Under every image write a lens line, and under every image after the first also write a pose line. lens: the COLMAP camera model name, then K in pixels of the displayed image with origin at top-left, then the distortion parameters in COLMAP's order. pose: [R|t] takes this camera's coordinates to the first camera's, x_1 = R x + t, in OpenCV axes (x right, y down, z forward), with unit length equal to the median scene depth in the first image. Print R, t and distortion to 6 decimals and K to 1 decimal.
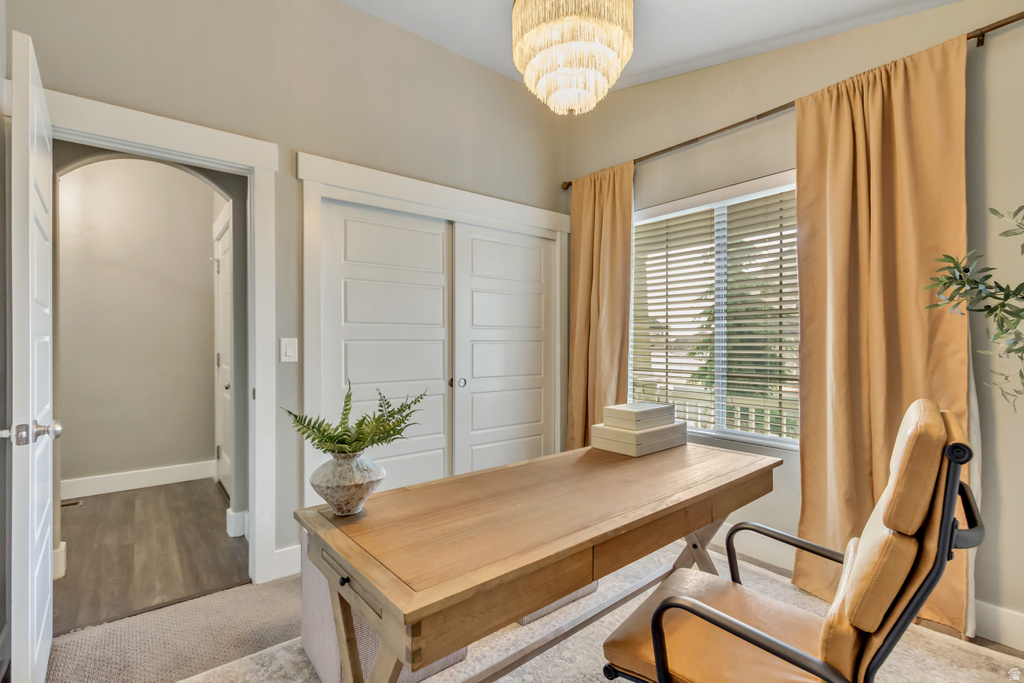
lens RADIAL K [[472.5, 0, 510.7], [0, 472.5, 347.8], [0, 0, 1]] dist [0.004214, 0.000051]
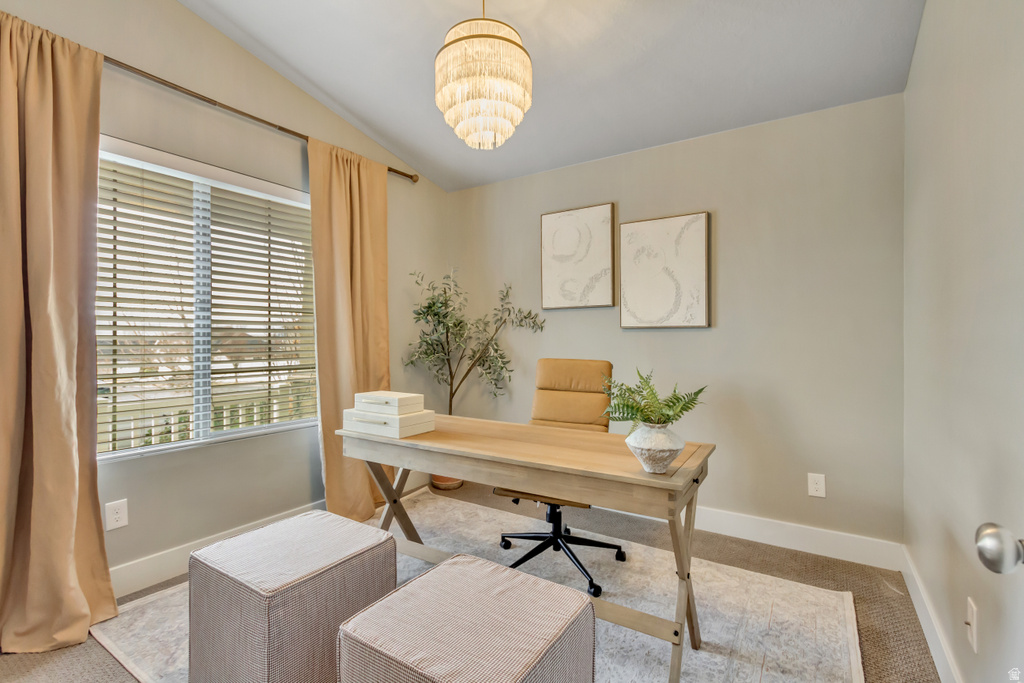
lens RADIAL K [[472.5, 0, 510.0], [0, 472.5, 337.7], [0, 0, 1]] dist [0.004214, 0.000051]
pose [[-0.300031, 0.002681, 0.953926, -0.598606], [0.006359, 0.999979, -0.000810, -0.005012], [-0.953908, 0.005823, -0.300042, 0.747187]]
